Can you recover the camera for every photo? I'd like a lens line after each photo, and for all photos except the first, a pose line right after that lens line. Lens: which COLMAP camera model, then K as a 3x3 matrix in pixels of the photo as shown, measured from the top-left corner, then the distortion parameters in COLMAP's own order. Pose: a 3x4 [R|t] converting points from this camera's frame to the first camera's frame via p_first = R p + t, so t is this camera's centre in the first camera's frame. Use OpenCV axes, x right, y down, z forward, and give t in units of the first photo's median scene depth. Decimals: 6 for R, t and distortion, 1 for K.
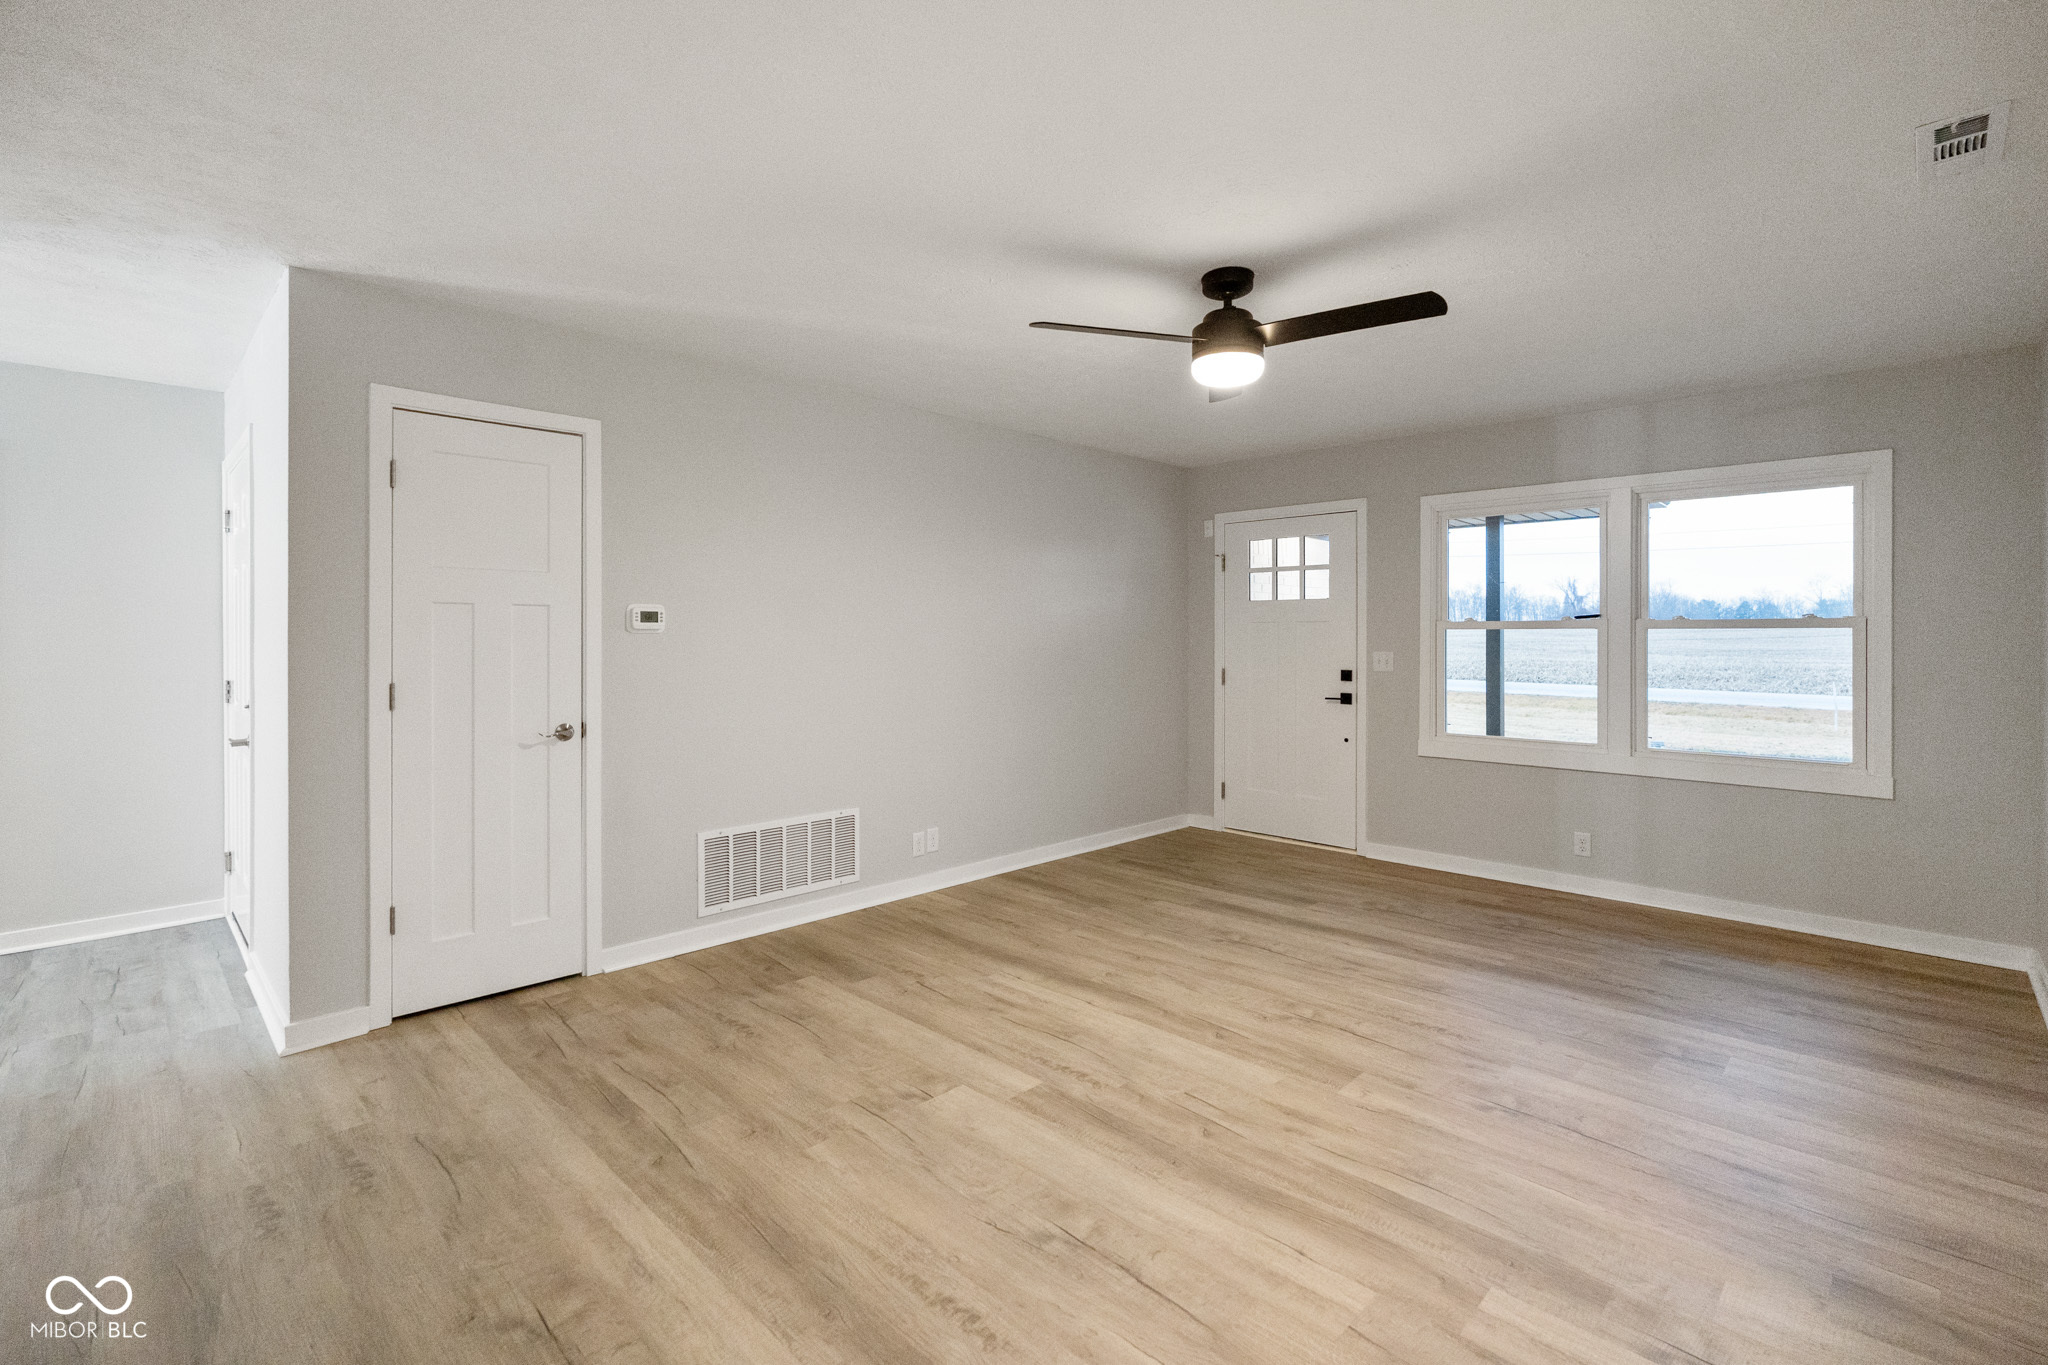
lens RADIAL K [[921.7, 0, 1014.6], [0, 921.7, 637.7], [0, 0, 1]] dist [-0.002258, -0.000103]
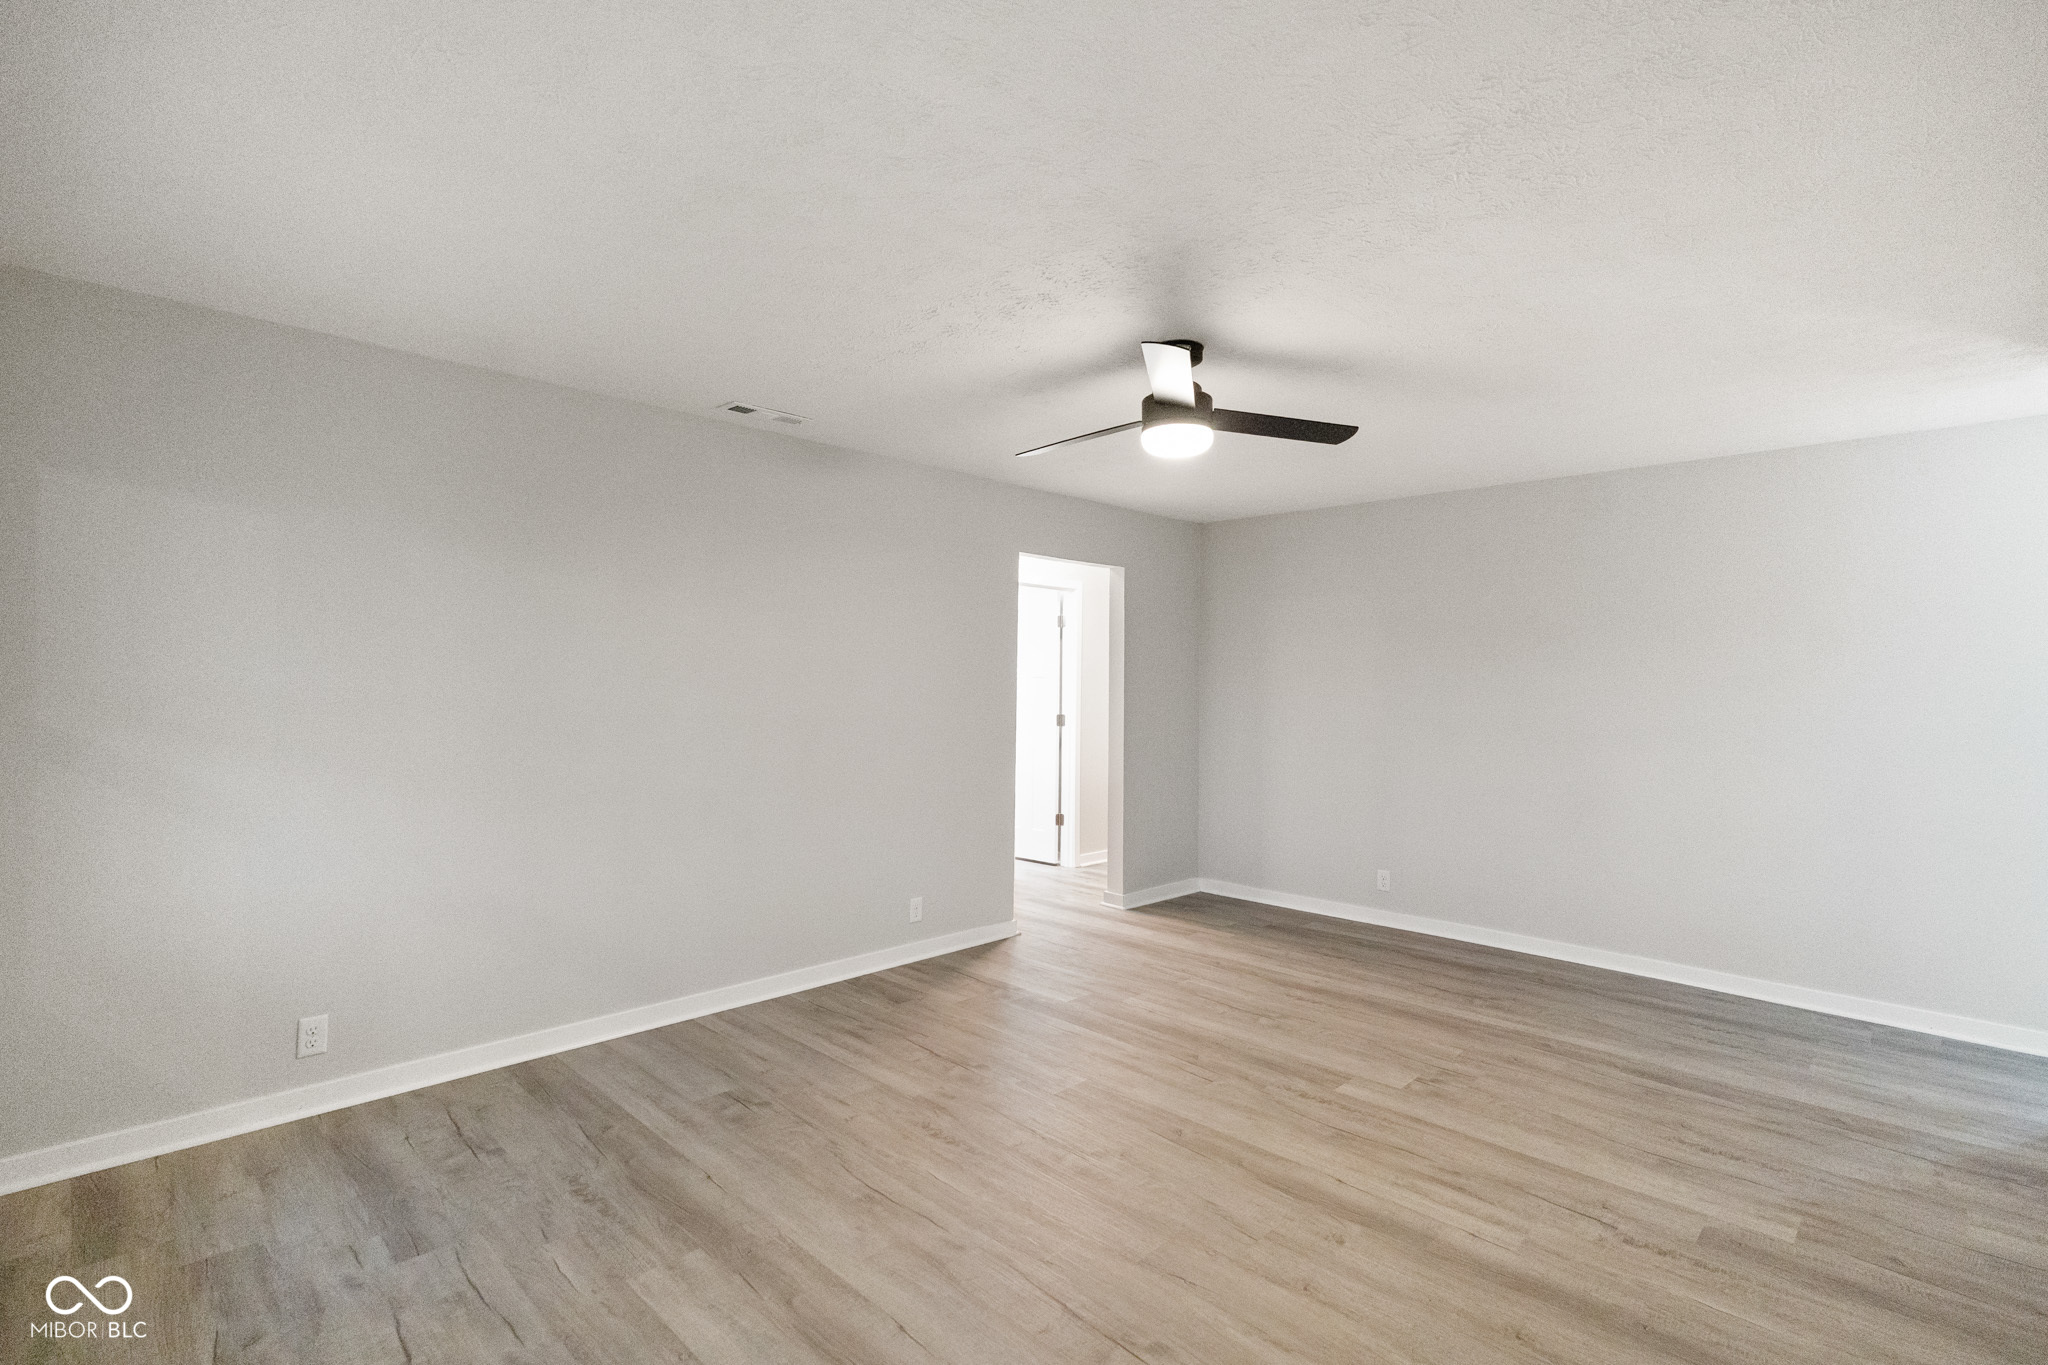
lens RADIAL K [[956.7, 0, 1018.5], [0, 956.7, 666.9], [0, 0, 1]] dist [-0.000065, -0.000701]
pose [[-0.999890, -0.013775, -0.005541, 0.392856], [-0.013659, 0.999696, -0.020541, -0.020656], [0.005822, -0.020463, -0.999774, 1.961238]]
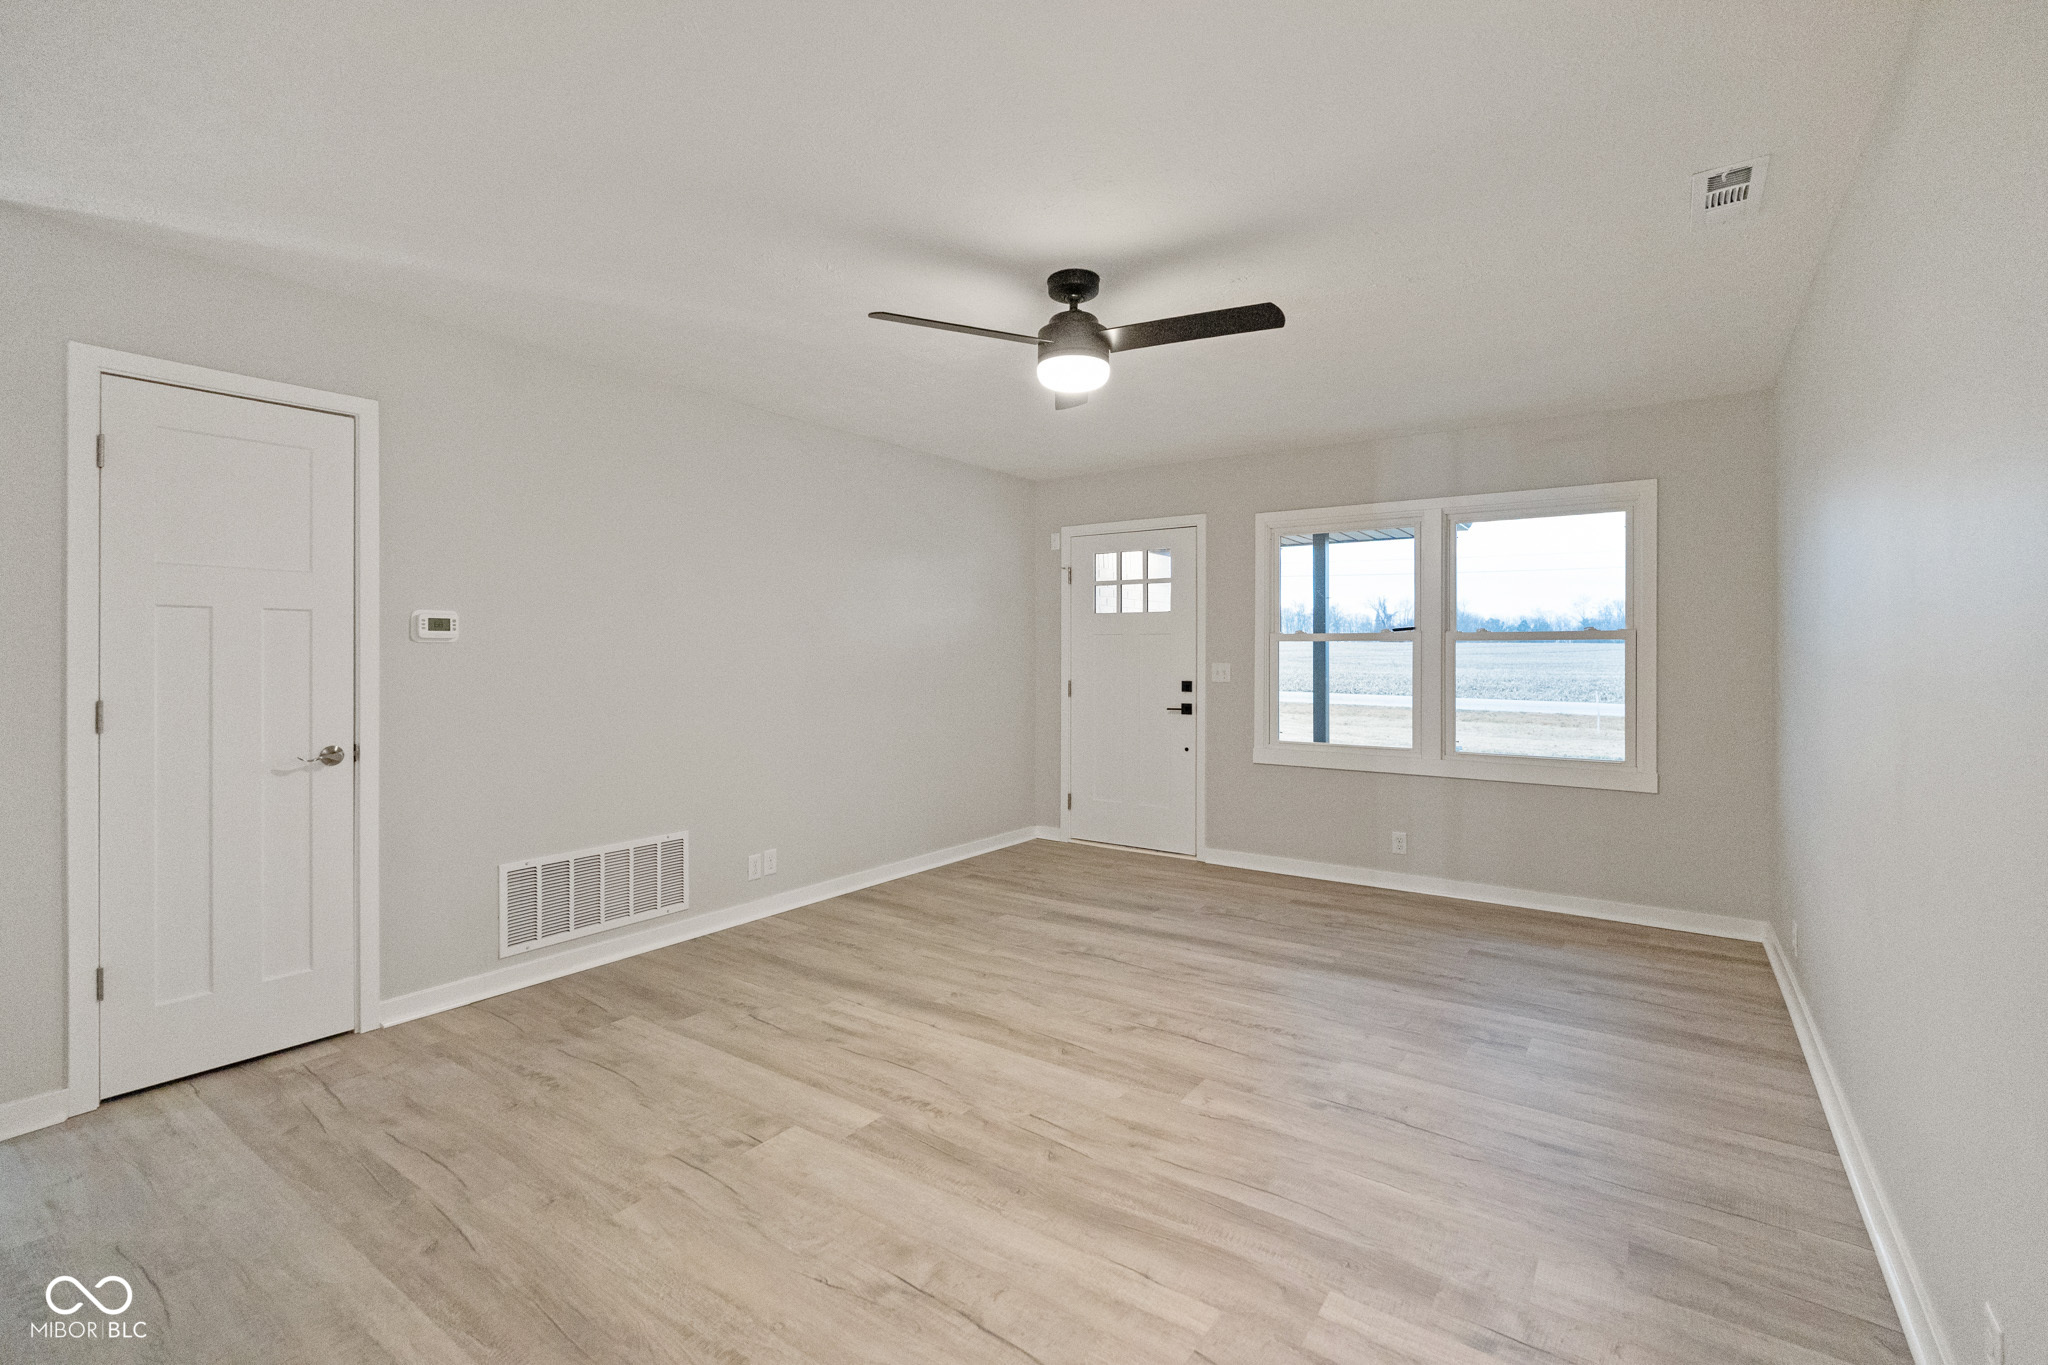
lens RADIAL K [[914.1, 0, 1017.0], [0, 914.1, 658.4], [0, 0, 1]] dist [-0.002621, 0.000135]
pose [[0.986553, -0.001513, 0.163432, 0.012711], [0.000550, 0.999982, 0.005935, 0.006671], [-0.163439, -0.005765, 0.986537, 0.048223]]
